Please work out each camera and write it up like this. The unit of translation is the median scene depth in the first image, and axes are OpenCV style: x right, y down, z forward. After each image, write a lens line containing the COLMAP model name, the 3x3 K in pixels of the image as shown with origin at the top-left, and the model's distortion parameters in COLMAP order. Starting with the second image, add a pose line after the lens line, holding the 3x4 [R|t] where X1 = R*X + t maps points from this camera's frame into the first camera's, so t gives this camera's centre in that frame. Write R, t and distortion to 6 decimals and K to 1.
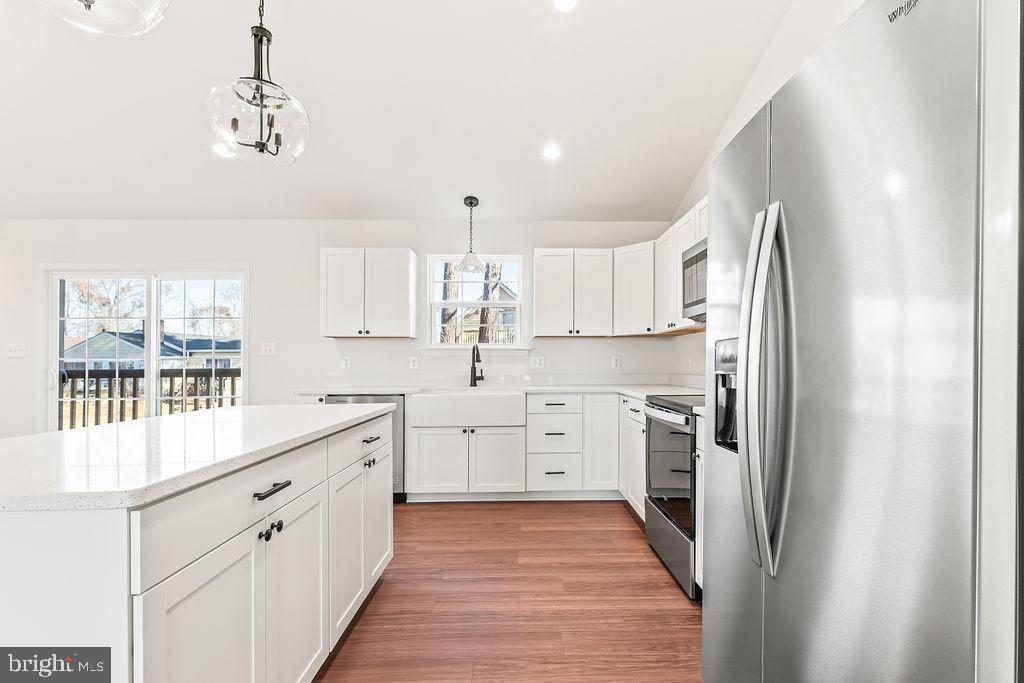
lens RADIAL K [[456.8, 0, 517.2], [0, 456.8, 360.0], [0, 0, 1]] dist [0.005770, 0.000244]
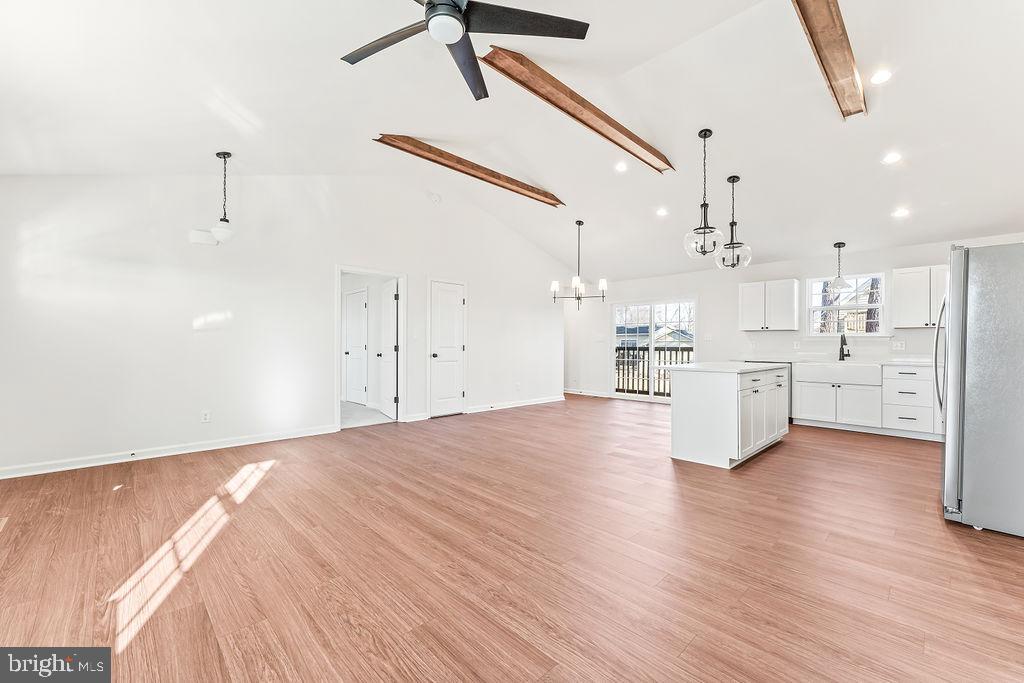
lens RADIAL K [[413.0, 0, 517.9], [0, 413.0, 344.5], [0, 0, 1]] dist [0.003972, -0.000876]
pose [[0.693284, 0.005033, -0.720647, 0.176122], [0.002590, 0.999952, 0.009475, -0.014763], [0.720660, -0.008435, 0.693237, -0.888056]]
